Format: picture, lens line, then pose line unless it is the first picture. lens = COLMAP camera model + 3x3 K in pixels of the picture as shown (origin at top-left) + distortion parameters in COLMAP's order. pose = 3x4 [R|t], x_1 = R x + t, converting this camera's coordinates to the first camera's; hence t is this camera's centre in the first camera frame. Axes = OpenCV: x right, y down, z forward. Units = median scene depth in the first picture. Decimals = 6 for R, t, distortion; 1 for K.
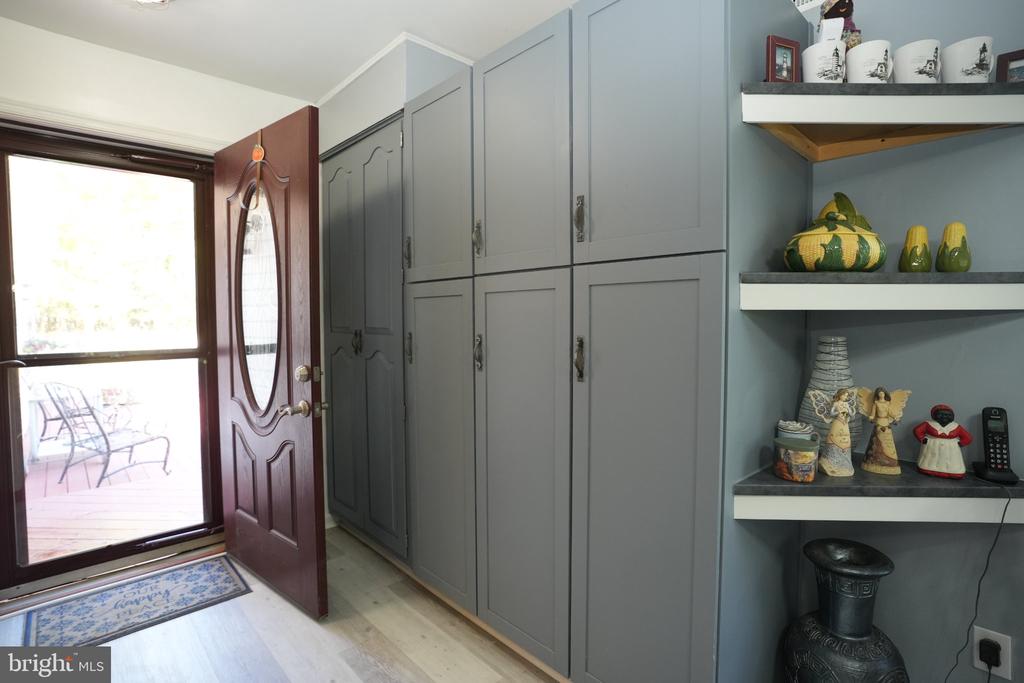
lens RADIAL K [[507.4, 0, 505.6], [0, 507.4, 338.5], [0, 0, 1]] dist [-0.052199, 0.021707]
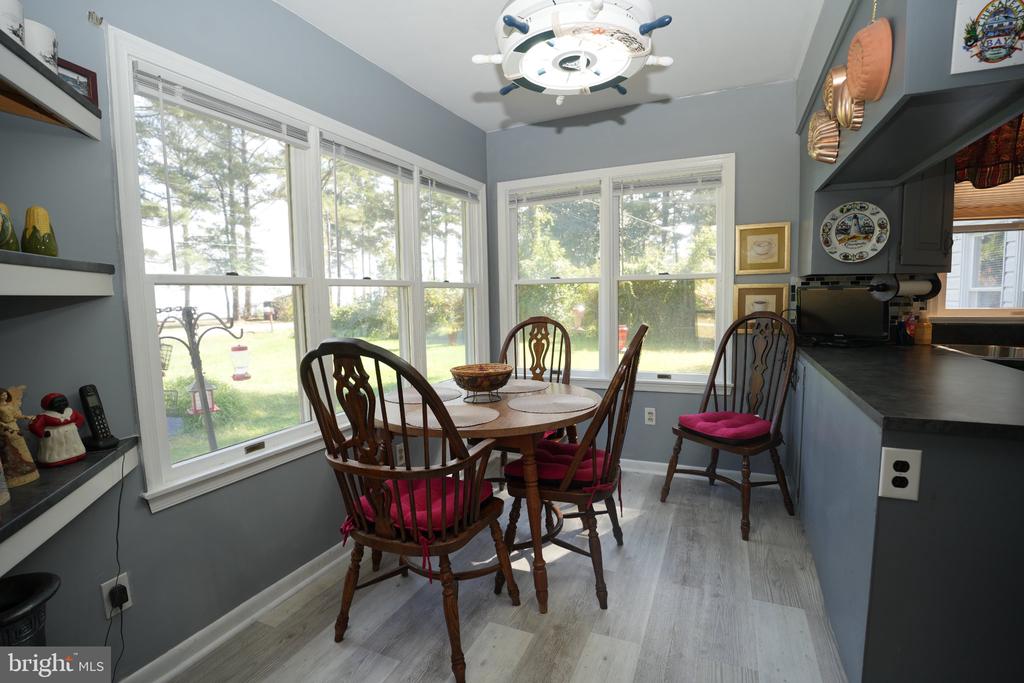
lens RADIAL K [[467.9, 0, 515.1], [0, 467.9, 340.5], [0, 0, 1]] dist [-0.062544, 0.013209]
pose [[-0.391377, -0.082634, 0.916513, -0.276116], [0.060878, 0.991453, 0.115387, -0.016000], [-0.918215, 0.100956, -0.383001, 0.477278]]
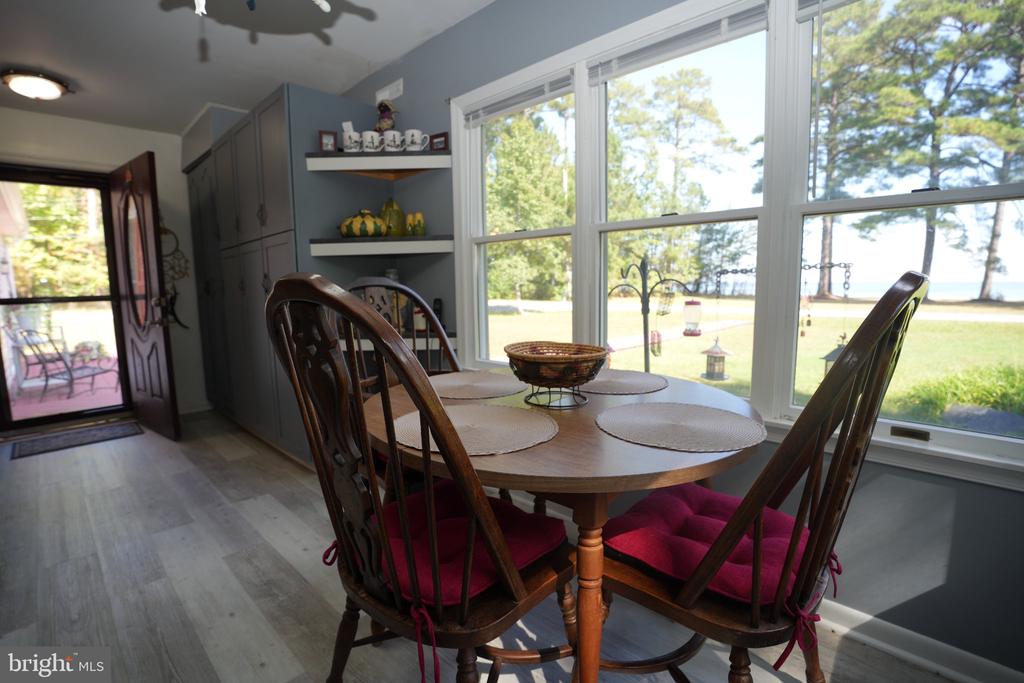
lens RADIAL K [[467.9, 0, 511.7], [0, 467.9, 343.4], [0, 0, 1]] dist [-0.062544, 0.013209]
pose [[0.997374, -0.029064, 0.066340, 1.131340], [0.023968, 0.996793, 0.076349, 0.179634], [-0.068346, -0.074559, 0.994872, -1.052860]]
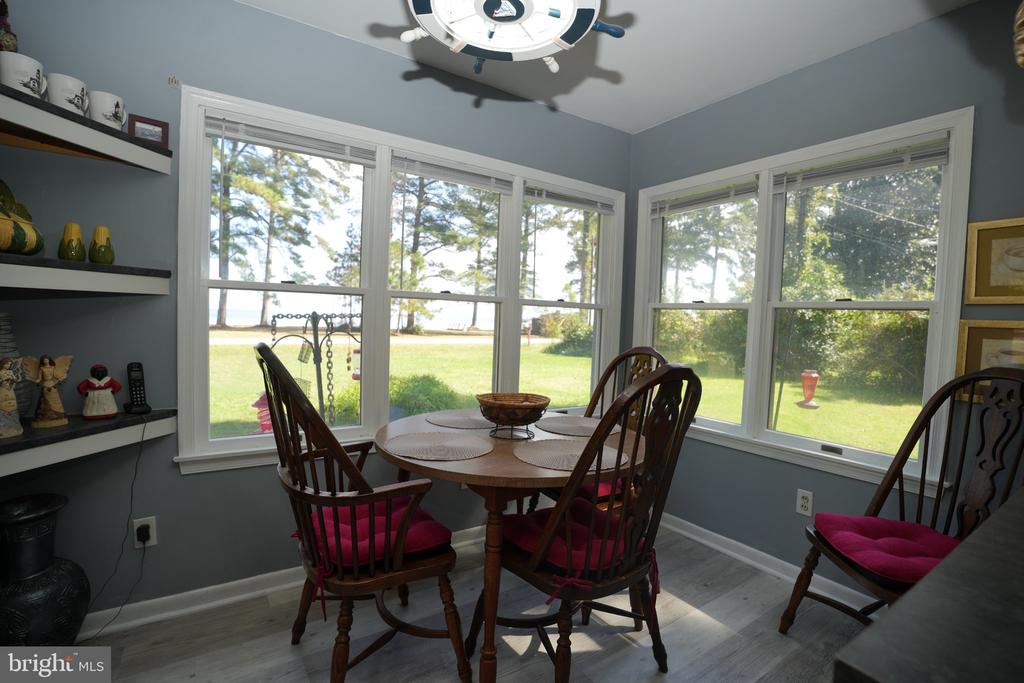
lens RADIAL K [[467.9, 0, 515.0], [0, 467.9, 341.3], [0, 0, 1]] dist [-0.062544, 0.013209]
pose [[0.147964, -0.046722, 0.987888, -0.118453], [0.008997, 0.998906, 0.045895, 0.028207], [-0.988952, 0.002097, 0.148223, -0.266208]]
